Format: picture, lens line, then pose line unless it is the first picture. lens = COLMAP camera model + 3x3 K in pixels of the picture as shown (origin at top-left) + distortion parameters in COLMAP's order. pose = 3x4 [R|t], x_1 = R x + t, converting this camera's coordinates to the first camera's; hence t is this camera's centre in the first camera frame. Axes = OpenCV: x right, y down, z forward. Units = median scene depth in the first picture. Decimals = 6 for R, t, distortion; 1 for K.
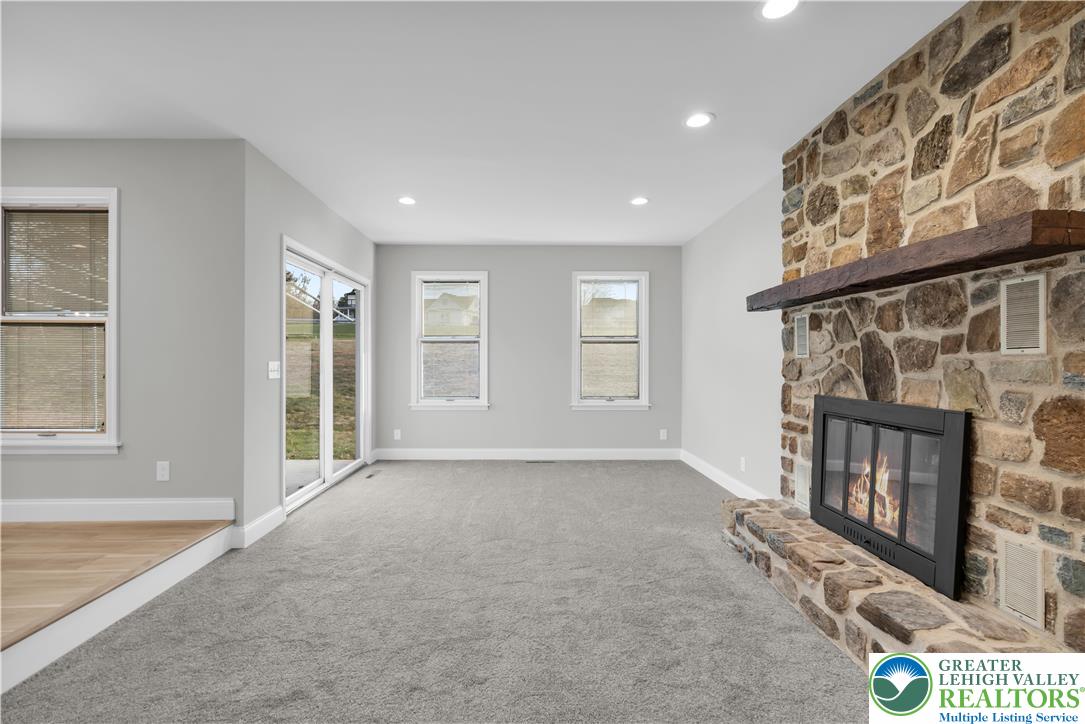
lens RADIAL K [[475.2, 0, 539.2], [0, 475.2, 365.1], [0, 0, 1]] dist [-0.000638, 0.000027]
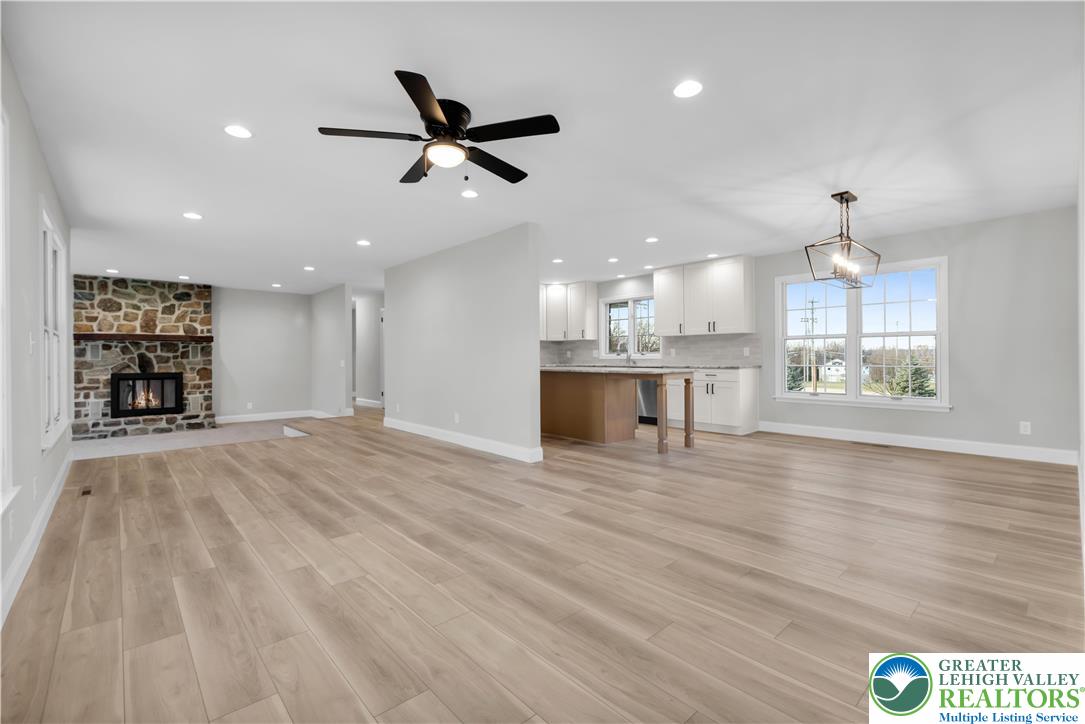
lens RADIAL K [[475.2, 0, 543.1], [0, 475.2, 355.7], [0, 0, 1]] dist [-0.000638, 0.000027]
pose [[-0.662455, 0.013154, 0.748987, -4.313892], [0.013803, 0.999890, -0.005352, 0.010941], [-0.748975, 0.006793, -0.662564, 1.276558]]
